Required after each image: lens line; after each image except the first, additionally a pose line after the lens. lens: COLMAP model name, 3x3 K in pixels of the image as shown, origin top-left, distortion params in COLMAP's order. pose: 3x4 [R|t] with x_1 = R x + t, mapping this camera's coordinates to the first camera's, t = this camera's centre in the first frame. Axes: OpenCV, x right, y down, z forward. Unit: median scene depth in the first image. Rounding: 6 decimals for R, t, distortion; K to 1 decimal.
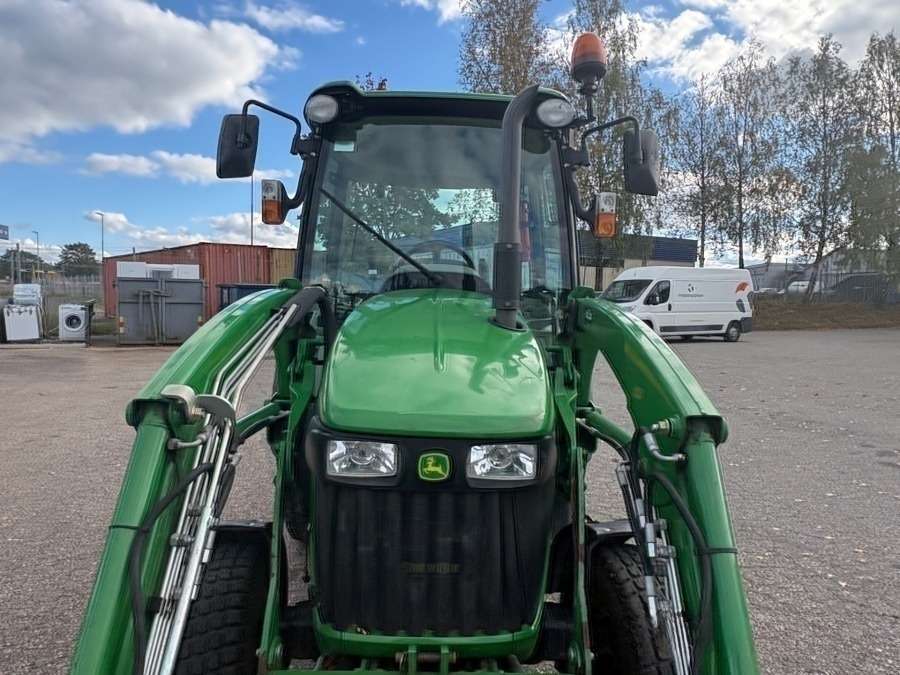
lens RADIAL K [[619.9, 0, 454.9], [0, 619.9, 337.4], [0, 0, 1]] dist [0.001785, -0.006198]
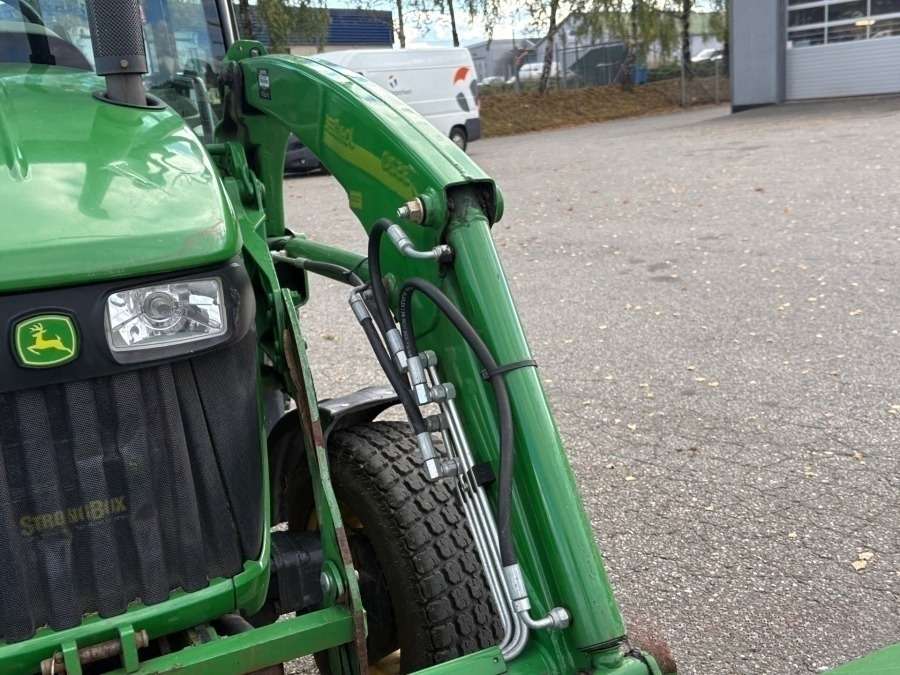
lens RADIAL K [[938.7, 0, 454.3], [0, 938.7, 347.7], [0, 0, 1]] dist [0.037253, 0.000000]
pose [[0.906775, -0.187957, 0.377400, -0.005307], [0.118672, 0.972724, 0.199313, 0.019887], [-0.404569, -0.135945, 0.904347, 0.015107]]
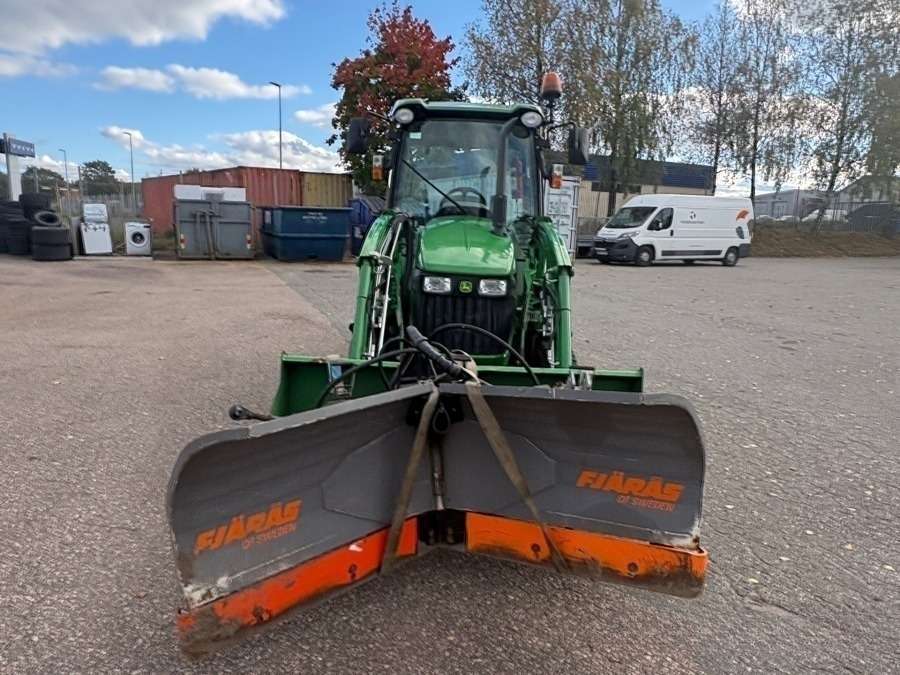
lens RADIAL K [[619.9, 0, 451.5], [0, 619.9, 343.2], [0, 0, 1]] dist [0.001785, -0.006198]
pose [[0.999306, 0.019870, -0.031515, -0.001594], [-0.015601, 0.991346, 0.130341, 0.024187], [0.033832, -0.129759, 0.990968, -0.367169]]
